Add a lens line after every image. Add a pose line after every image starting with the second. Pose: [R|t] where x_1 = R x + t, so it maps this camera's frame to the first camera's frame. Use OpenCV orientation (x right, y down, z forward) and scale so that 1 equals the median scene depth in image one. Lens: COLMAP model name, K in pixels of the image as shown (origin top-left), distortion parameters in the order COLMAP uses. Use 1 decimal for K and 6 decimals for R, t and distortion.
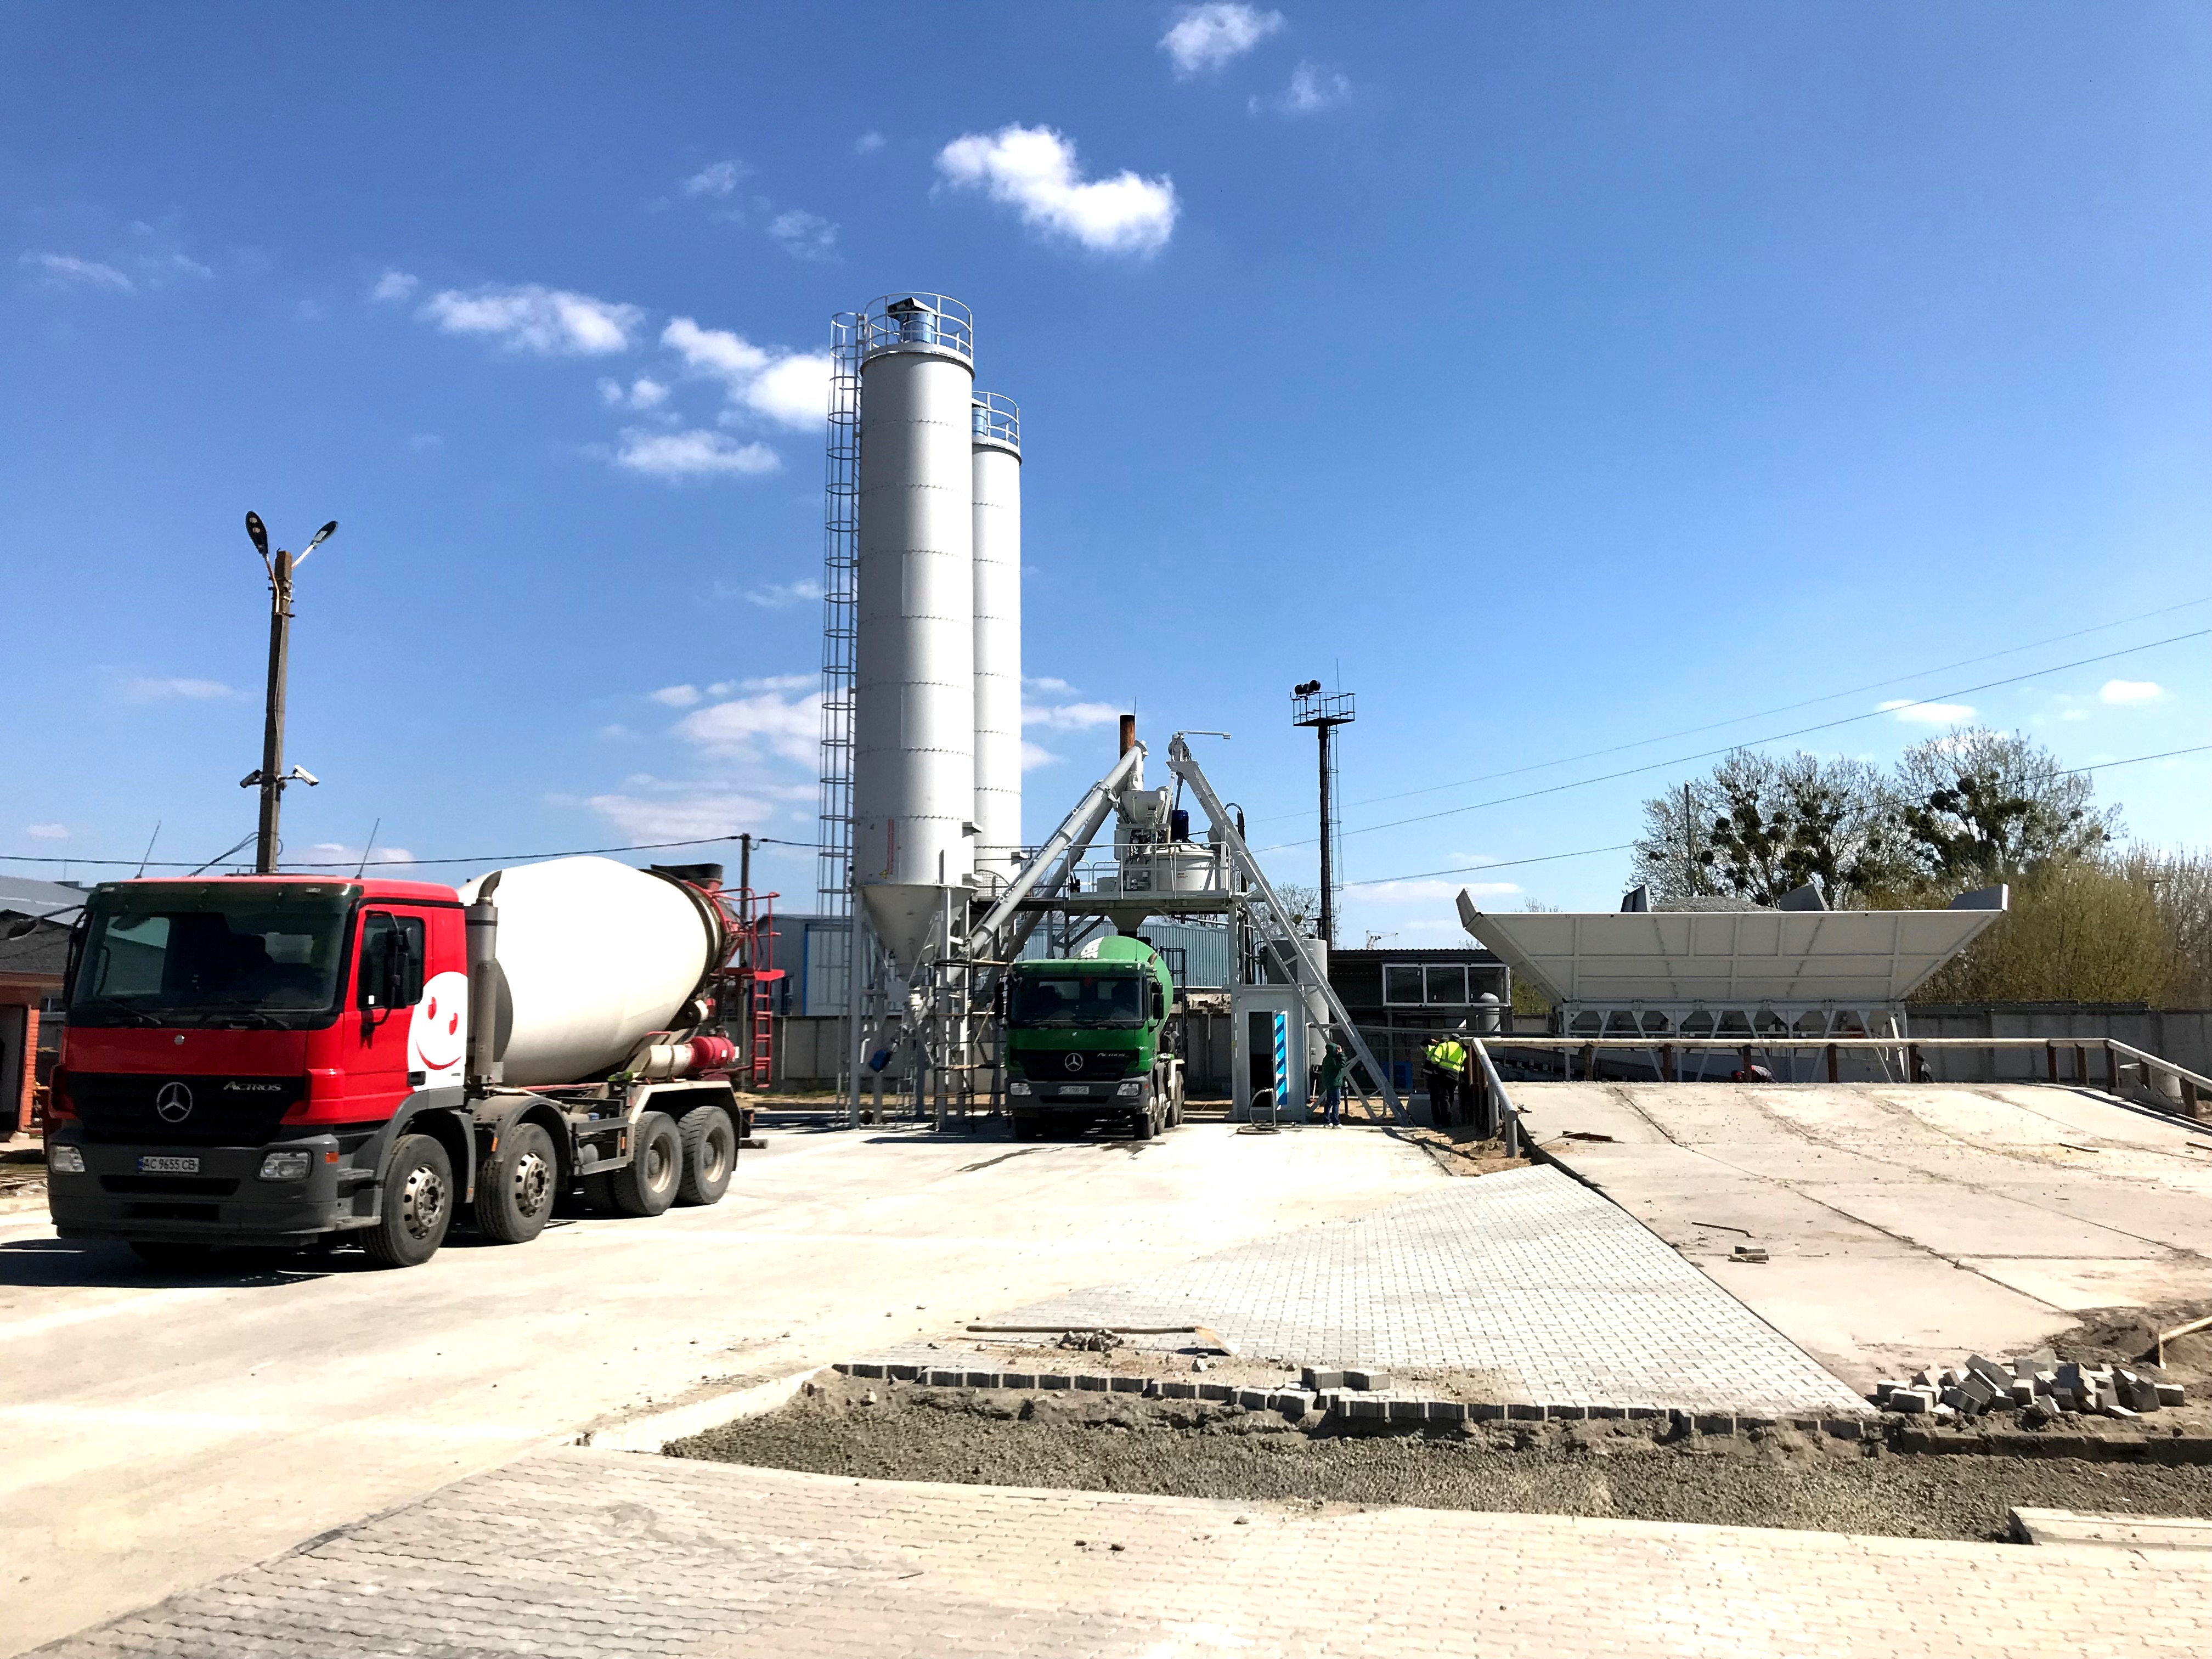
lens RADIAL K [[1732.4, 0, 1063.4], [0, 1732.4, 825.6], [0, 0, 1]] dist [0.000468, -0.070857]
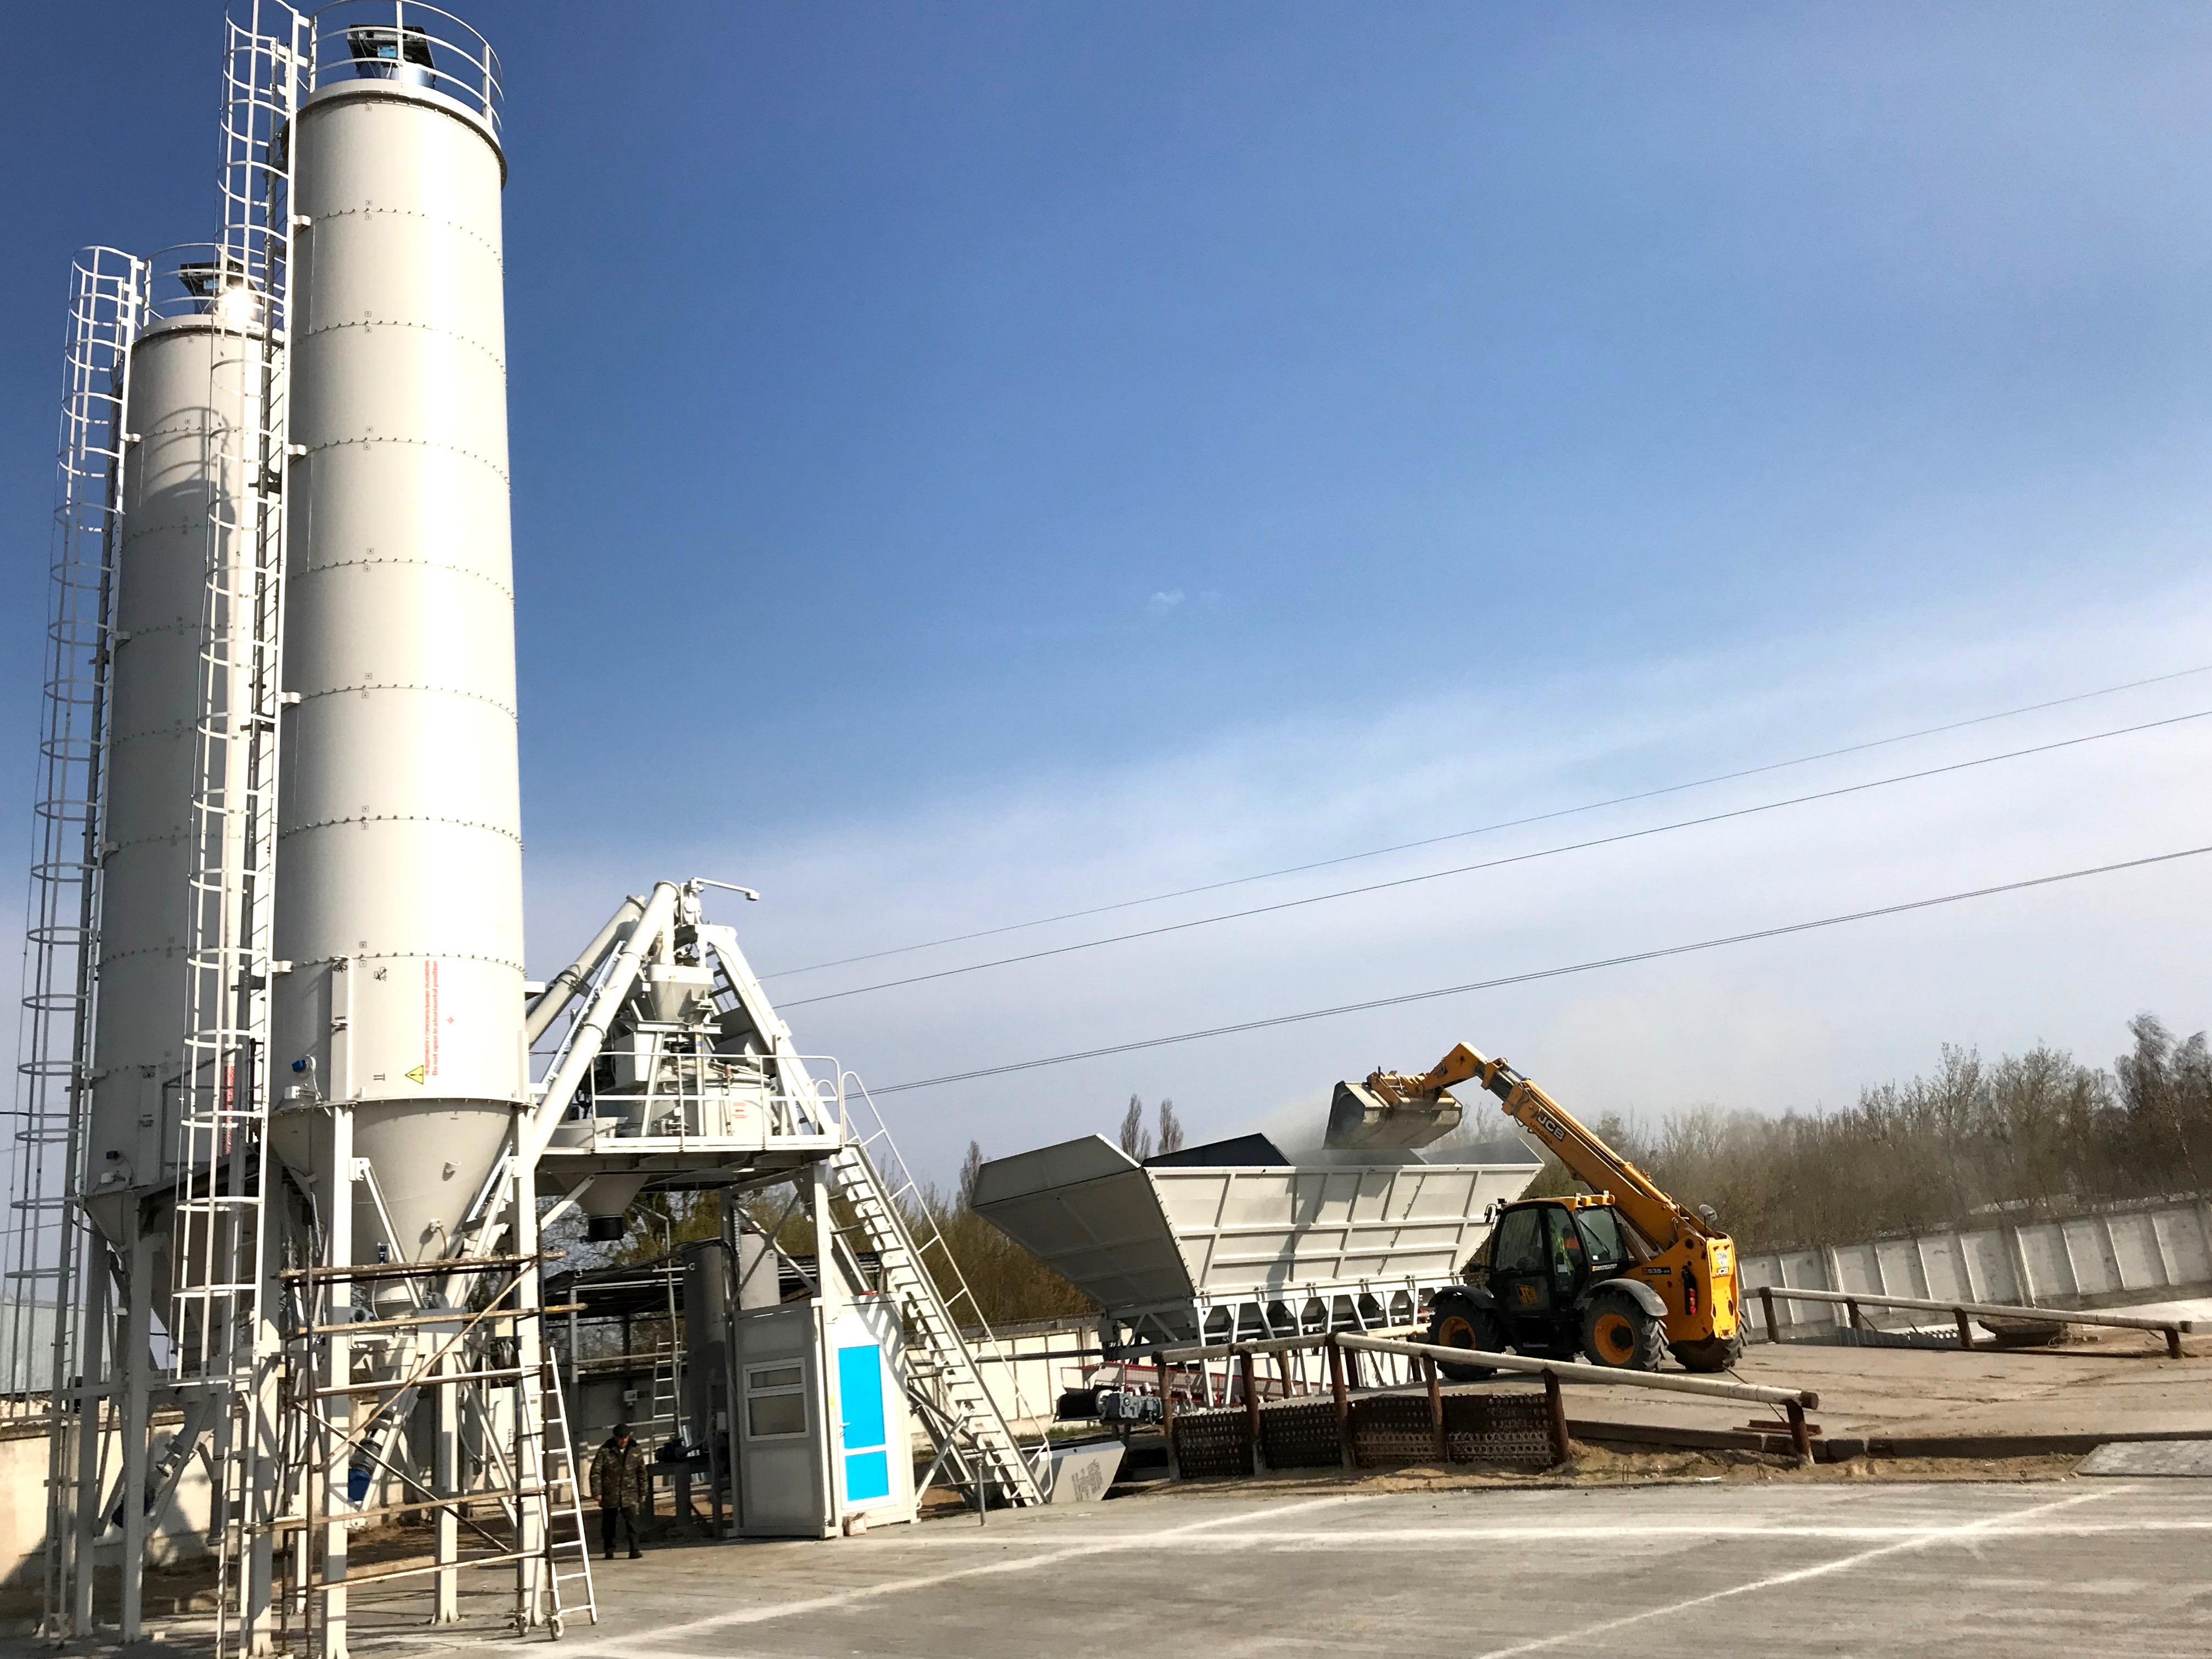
lens RADIAL K [[1796.8, 0, 1106.0], [0, 1796.8, 829.5], [0, 0, 1]] dist [0.096943, -0.140459]
pose [[0.629816, 0.151717, 0.761784, -0.263488], [0.005683, 0.979812, -0.199839, 0.044843], [-0.776724, 0.130191, 0.616239, 0.387113]]
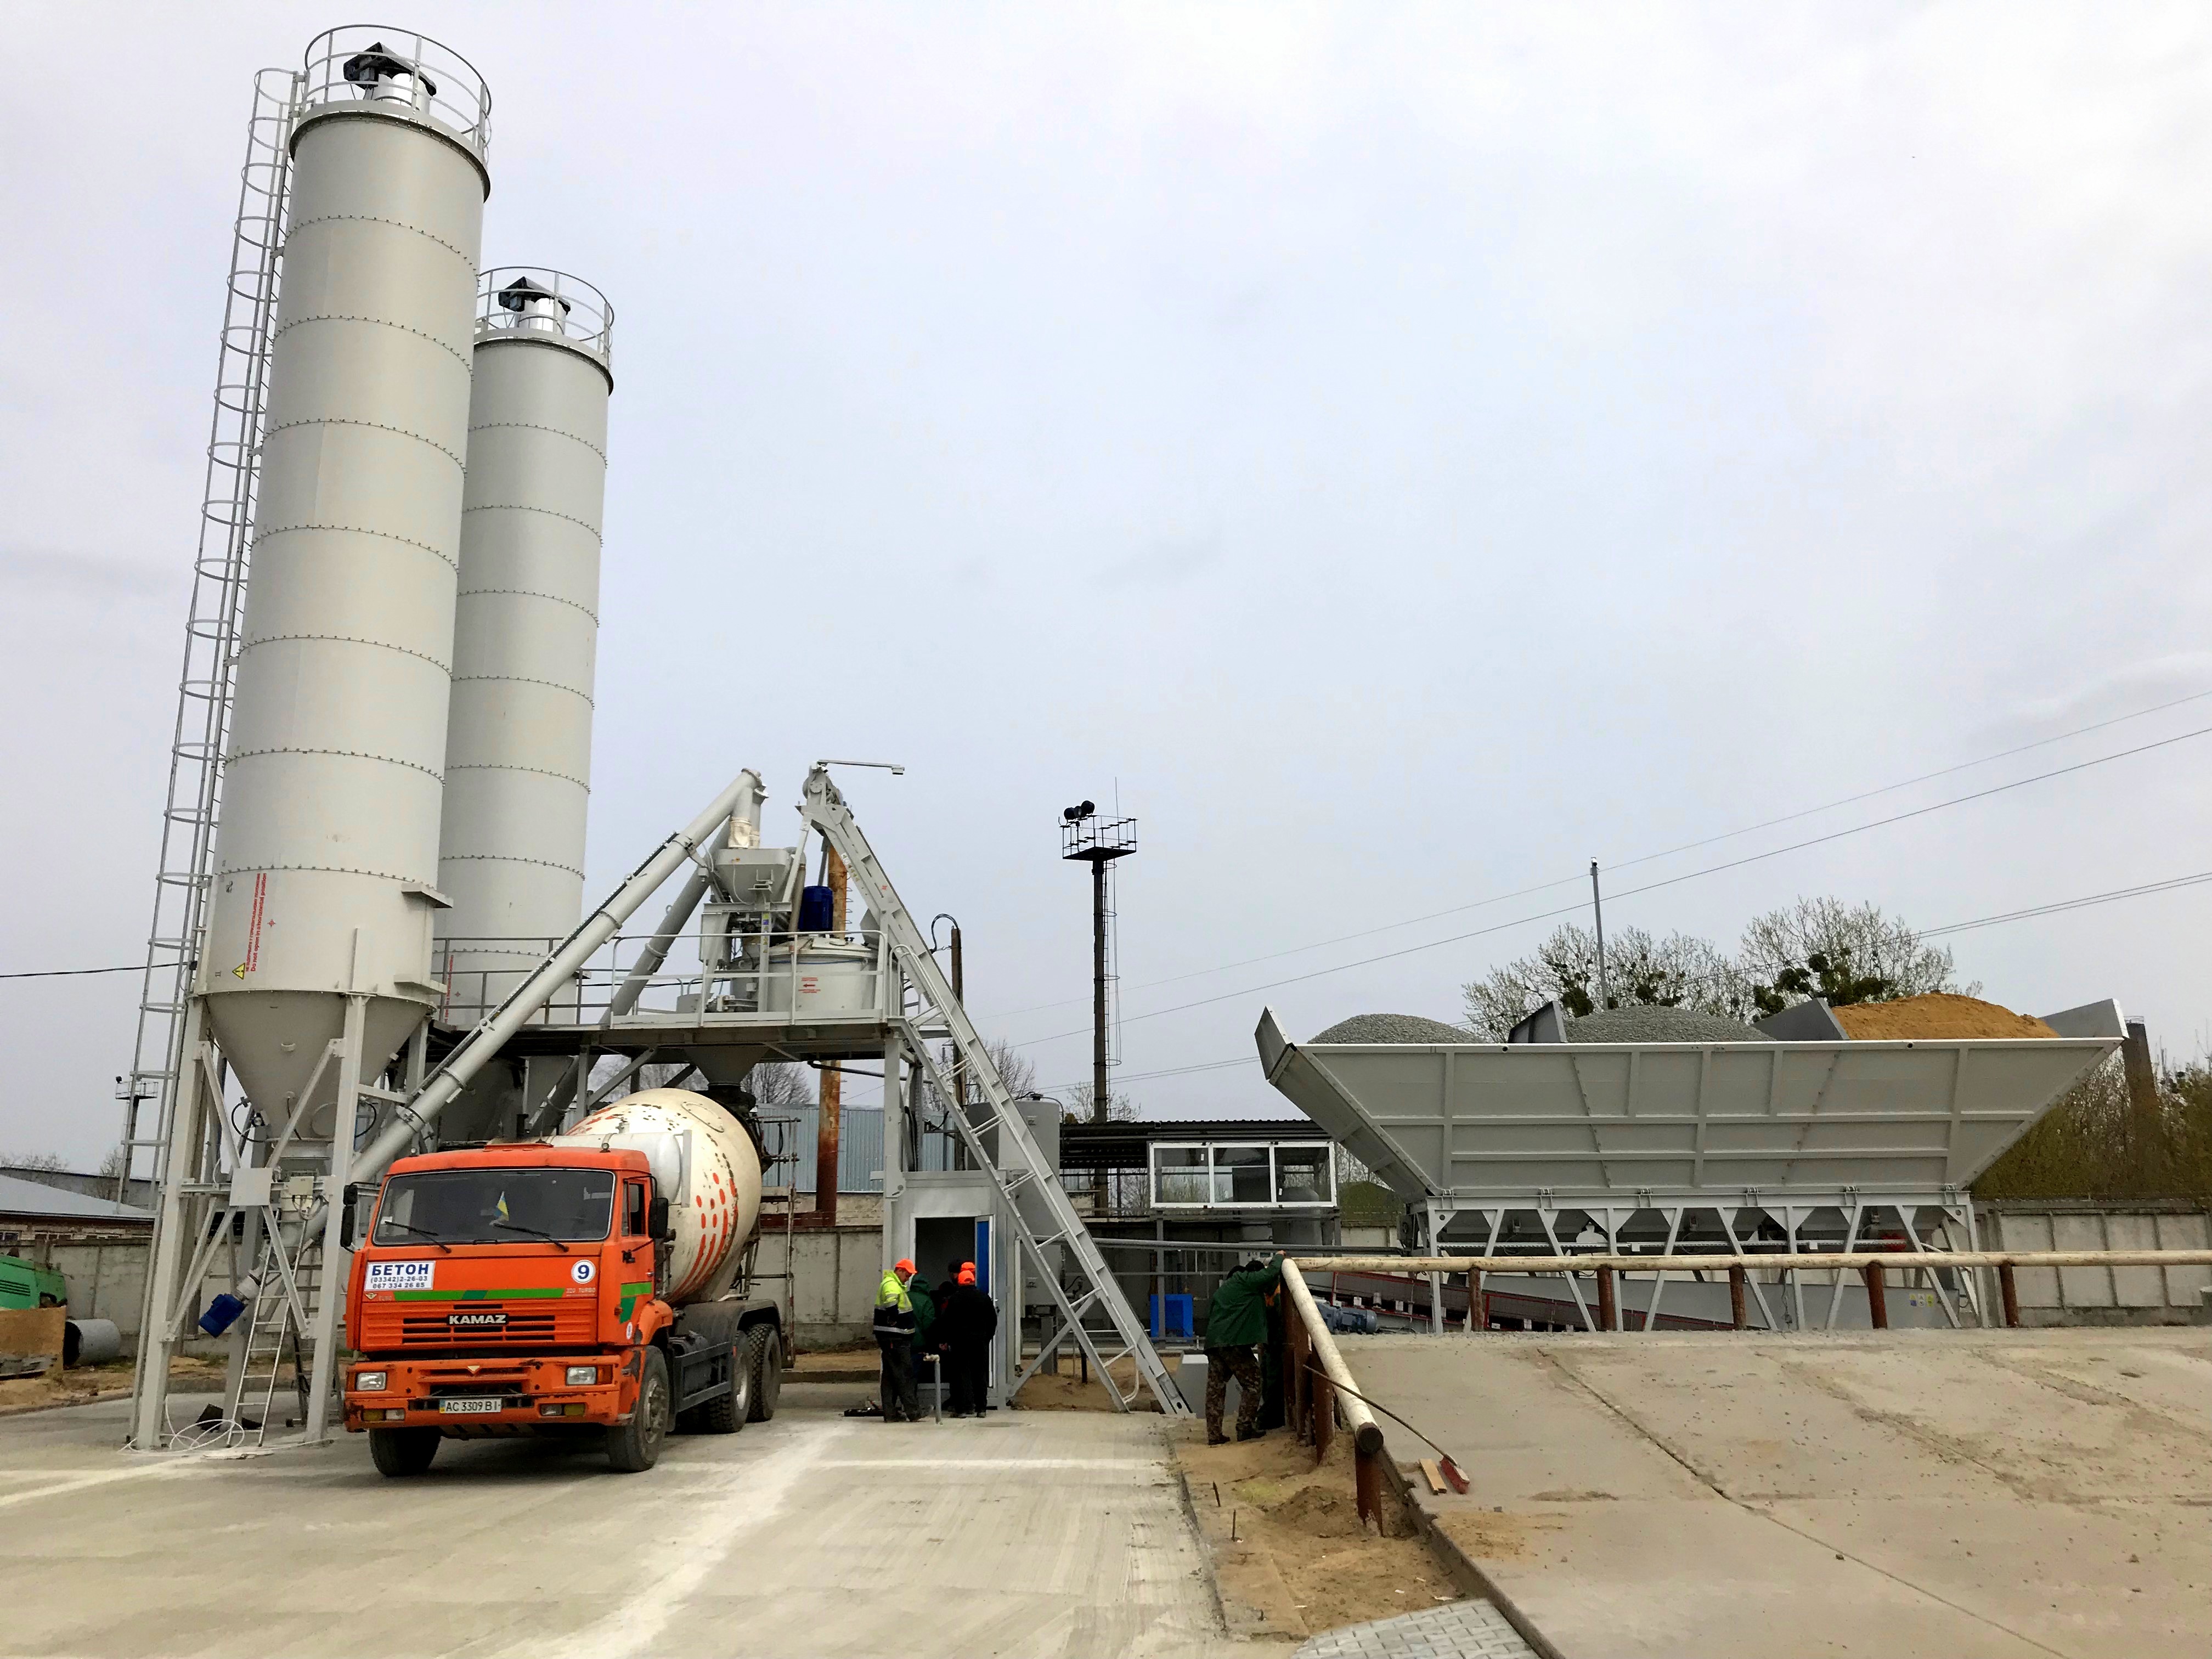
lens RADIAL K [[1769.1, 0, 1106.0], [0, 1769.1, 829.5], [0, 0, 1]] dist [0.033645, -0.011058]
pose [[0.991046, 0.020050, 0.132007, 0.067639], [-0.005050, 0.993582, -0.112999, 0.033144], [-0.133425, 0.111321, 0.984787, 0.285135]]
